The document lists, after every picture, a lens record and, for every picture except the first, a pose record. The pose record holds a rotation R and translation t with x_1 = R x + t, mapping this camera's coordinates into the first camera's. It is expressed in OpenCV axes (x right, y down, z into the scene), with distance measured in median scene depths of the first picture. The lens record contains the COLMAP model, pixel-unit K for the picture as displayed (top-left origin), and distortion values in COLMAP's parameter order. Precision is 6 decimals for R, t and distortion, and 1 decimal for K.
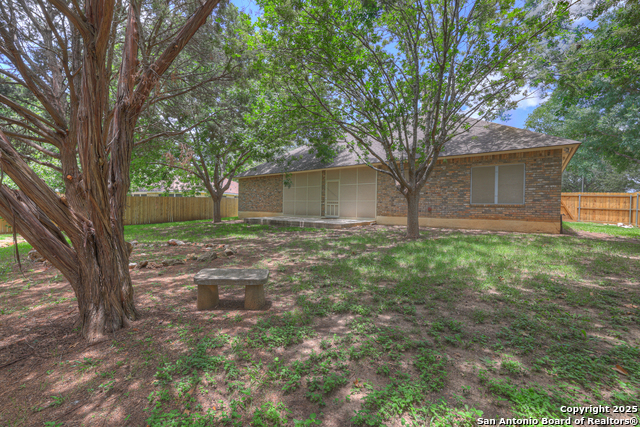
lens RADIAL K [[270.6, 0, 318.2], [0, 270.6, 214.3], [0, 0, 1]] dist [-0.024863, 0.000430]
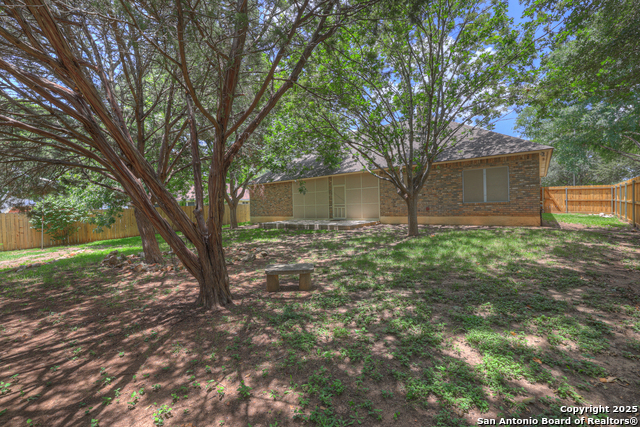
lens RADIAL K [[270.6, 0, 320.7], [0, 270.6, 211.4], [0, 0, 1]] dist [-0.024863, 0.000430]
pose [[0.999124, -0.041674, 0.003773, -0.040901], [0.041710, 0.999079, -0.010105, -0.017192], [-0.003348, 0.010254, 0.999942, -0.135560]]
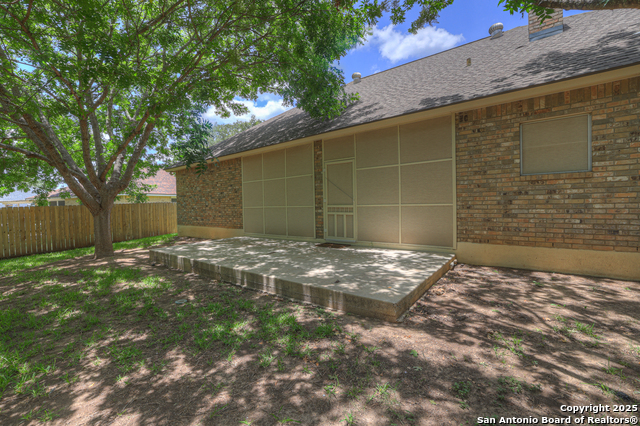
lens RADIAL K [[270.6, 0, 321.5], [0, 270.6, 209.0], [0, 0, 1]] dist [-0.024863, 0.000430]
pose [[0.998741, -0.040453, 0.029648, 0.011680], [0.040584, 0.999169, -0.003838, -0.061762], [-0.029468, 0.005036, 0.999553, 0.783117]]
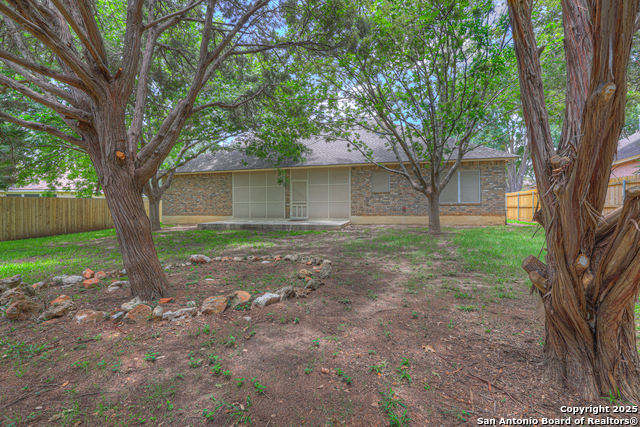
lens RADIAL K [[270.6, 0, 319.9], [0, 270.6, 214.2], [0, 0, 1]] dist [-0.024863, 0.000430]
pose [[0.907336, -0.024002, 0.419720, -0.399860], [0.027988, 0.999603, -0.003342, -0.001256], [-0.419473, 0.014779, 0.907648, 0.164053]]
